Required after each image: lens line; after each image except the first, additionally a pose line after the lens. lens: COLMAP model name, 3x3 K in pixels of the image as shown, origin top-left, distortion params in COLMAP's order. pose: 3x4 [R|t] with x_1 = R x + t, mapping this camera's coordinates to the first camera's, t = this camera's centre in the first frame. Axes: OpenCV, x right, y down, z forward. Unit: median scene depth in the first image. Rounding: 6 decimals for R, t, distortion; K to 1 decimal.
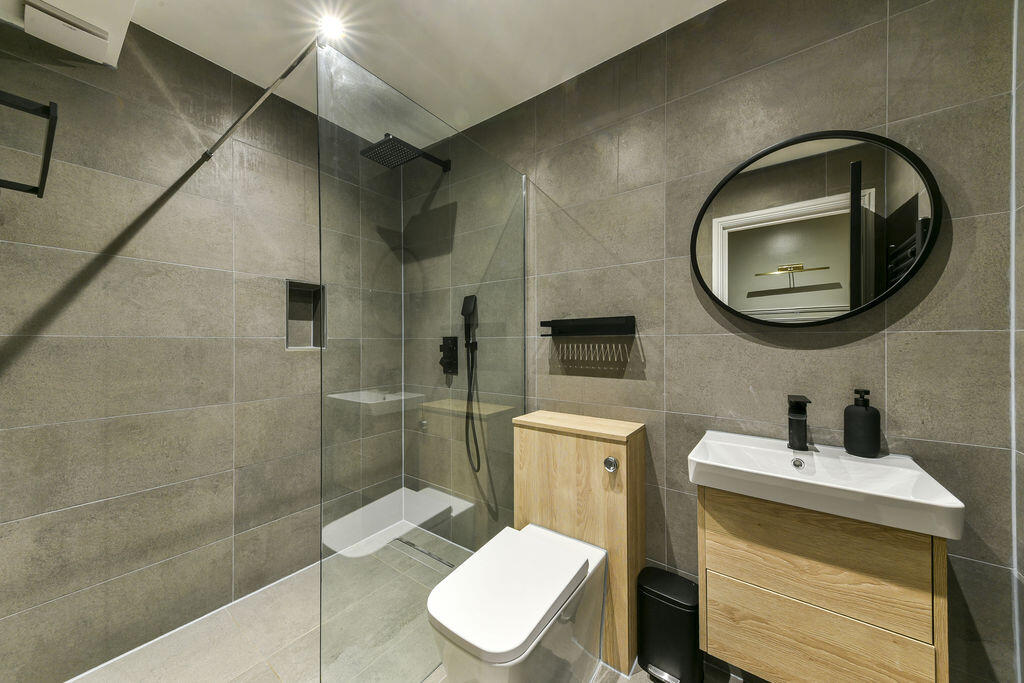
lens RADIAL K [[362.3, 0, 522.7], [0, 362.3, 338.3], [0, 0, 1]] dist [0.023189, -0.000140]
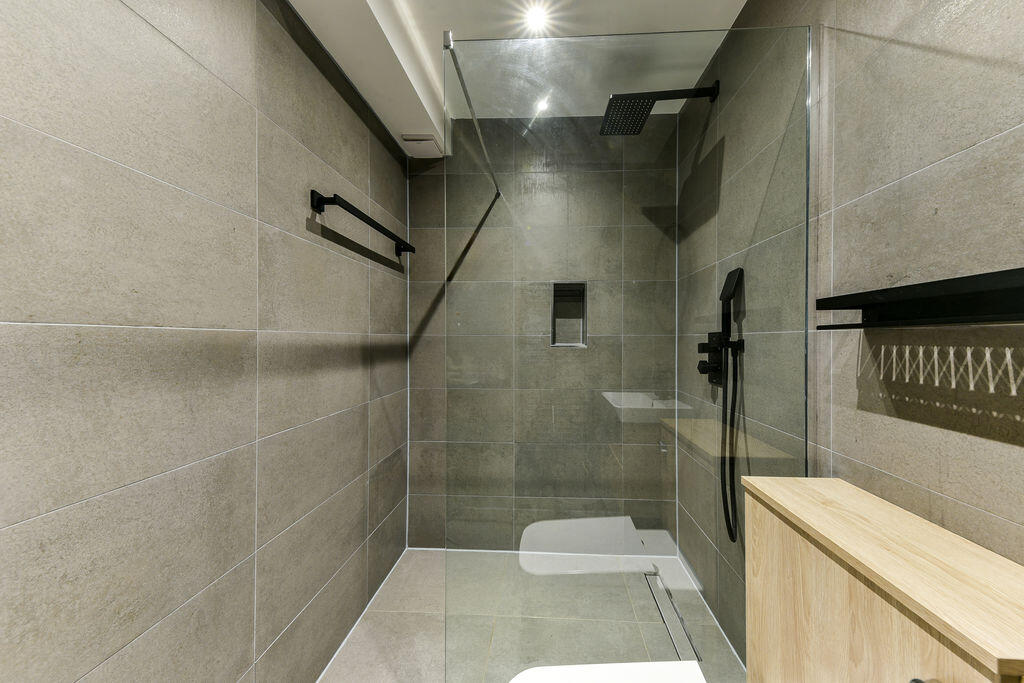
lens RADIAL K [[362.3, 0, 522.7], [0, 362.3, 338.3], [0, 0, 1]] dist [0.023189, -0.000140]
pose [[0.540051, 0.000917, -0.841632, 0.237838], [0.007613, 0.999953, 0.005975, 0.000681], [0.841598, -0.009634, 0.540019, 0.360673]]
